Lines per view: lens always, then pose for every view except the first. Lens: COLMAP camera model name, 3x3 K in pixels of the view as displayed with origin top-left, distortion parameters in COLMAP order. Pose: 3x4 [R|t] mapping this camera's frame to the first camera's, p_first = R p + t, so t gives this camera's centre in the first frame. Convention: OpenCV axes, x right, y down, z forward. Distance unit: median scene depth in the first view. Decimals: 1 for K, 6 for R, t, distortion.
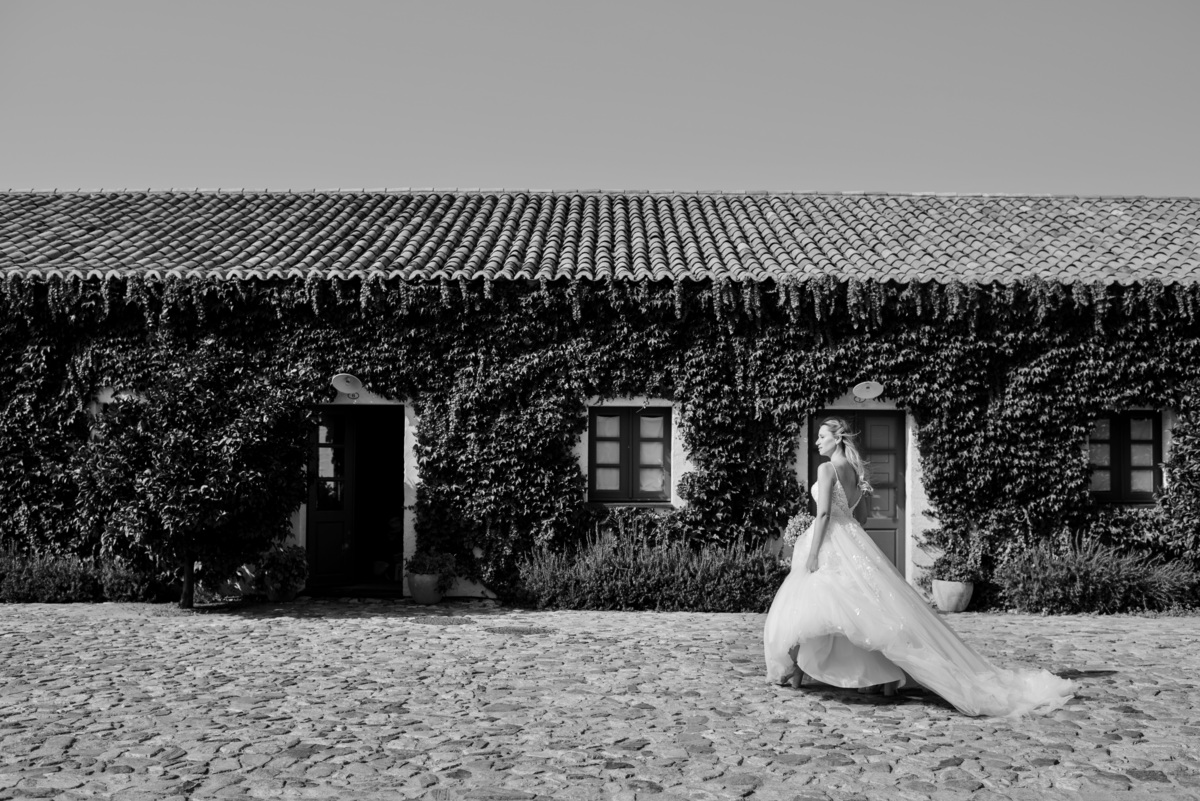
lens RADIAL K [[1194.8, 0, 595.2], [0, 1194.8, 404.1], [0, 0, 1]] dist [-0.093730, 0.000000]
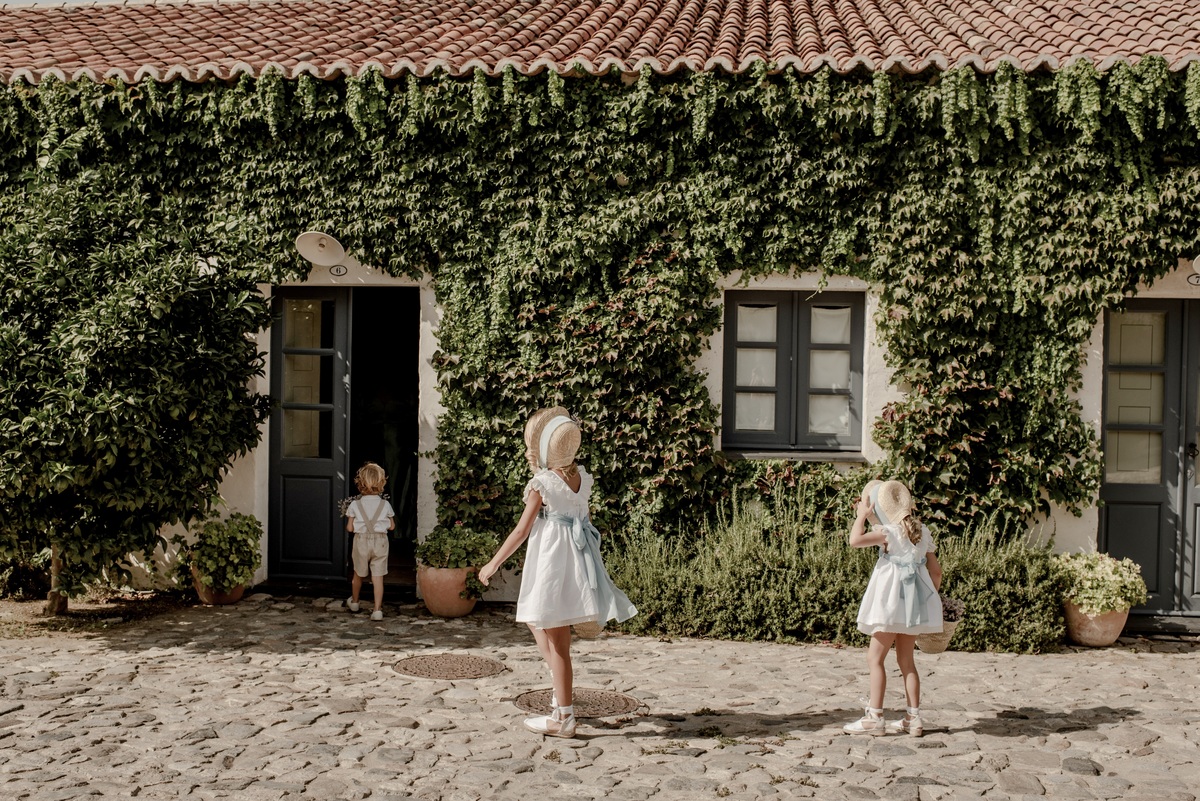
lens RADIAL K [[1194.8, 0, 622.7], [0, 1194.8, 395.4], [0, 0, 1]] dist [-0.093730, 0.000000]
pose [[0.994353, 0.013296, -0.105291, 0.007565], [-0.006779, 0.998052, 0.062015, 0.018464], [0.105911, -0.060951, 0.992506, 0.412222]]
